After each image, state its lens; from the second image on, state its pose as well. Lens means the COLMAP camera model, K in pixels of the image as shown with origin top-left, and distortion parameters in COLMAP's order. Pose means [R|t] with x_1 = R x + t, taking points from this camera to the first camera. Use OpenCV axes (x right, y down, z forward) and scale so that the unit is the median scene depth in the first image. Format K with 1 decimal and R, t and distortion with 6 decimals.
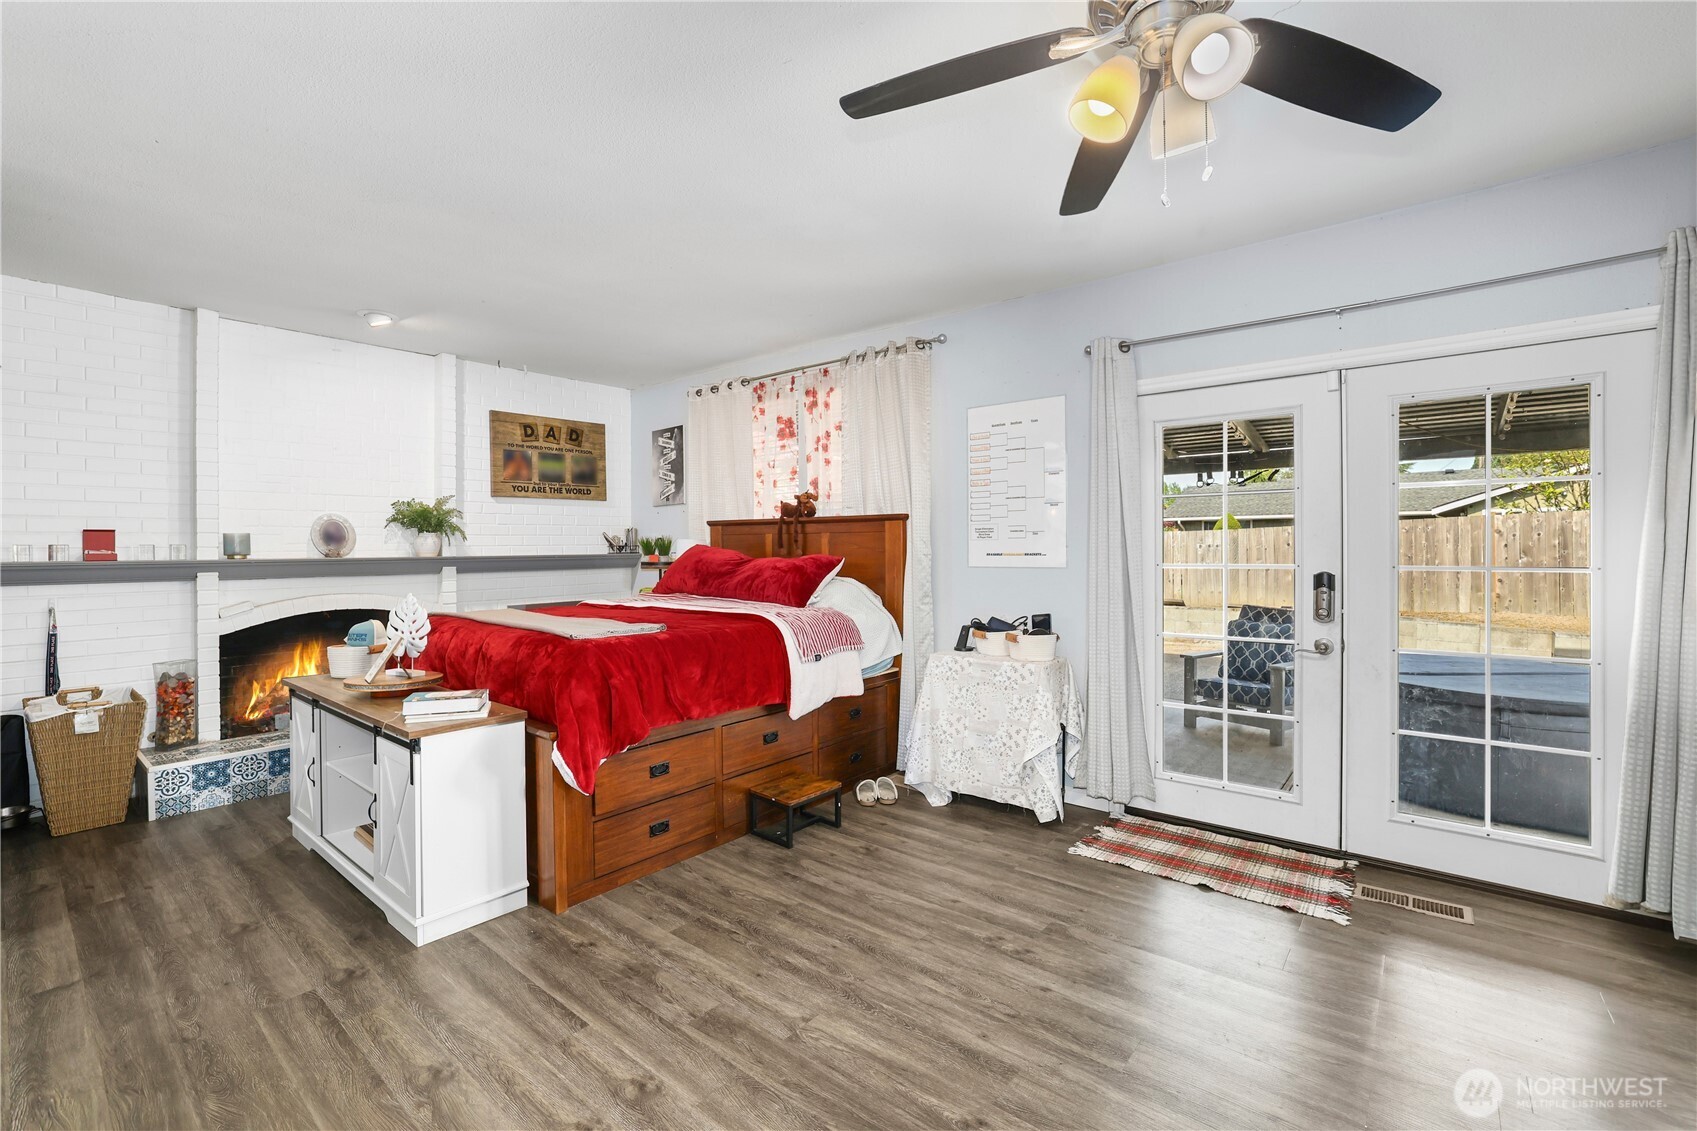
lens RADIAL K [[750.5, 0, 835.5], [0, 750.5, 556.2], [0, 0, 1]] dist [-0.008586, 0.003174]
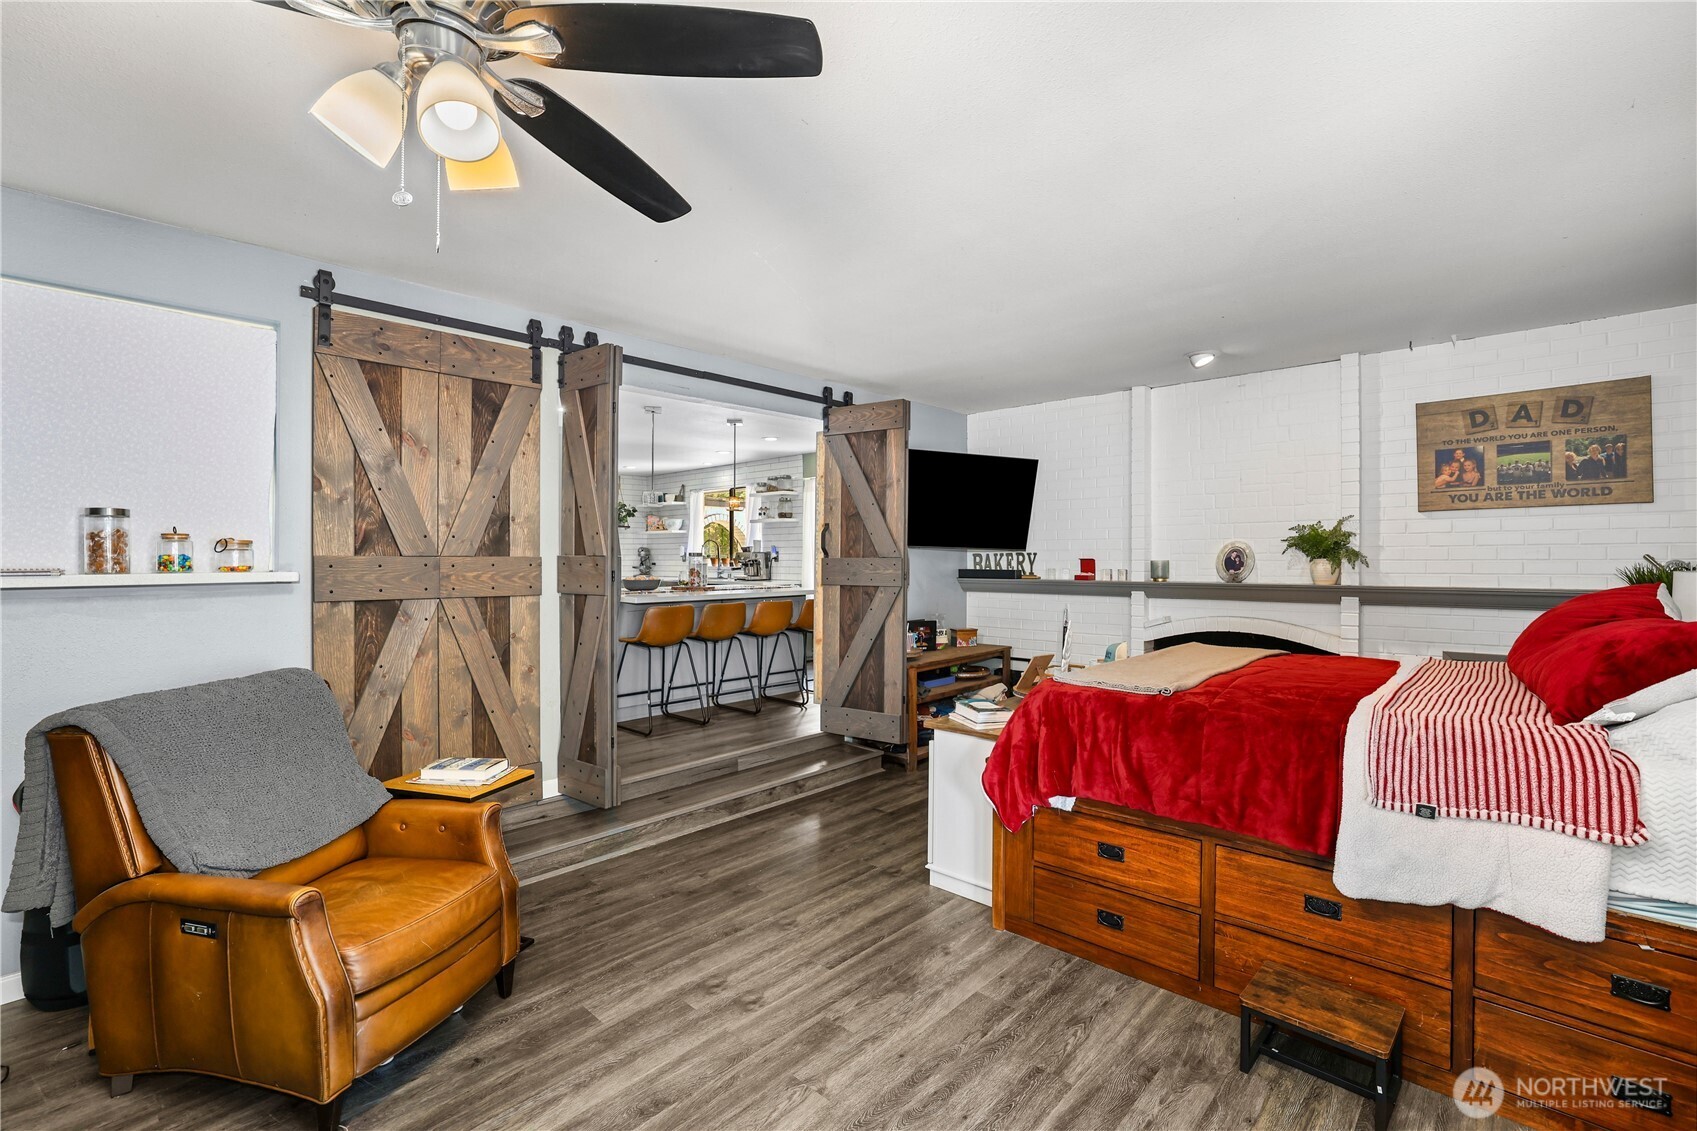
lens RADIAL K [[750.5, 0, 832.1], [0, 750.5, 555.2], [0, 0, 1]] dist [-0.008586, 0.003174]
pose [[-0.056073, 0.002661, -0.998423, 0.425794], [-0.009077, 0.999954, 0.003175, -0.035324], [0.998385, 0.009241, -0.056046, 0.488914]]
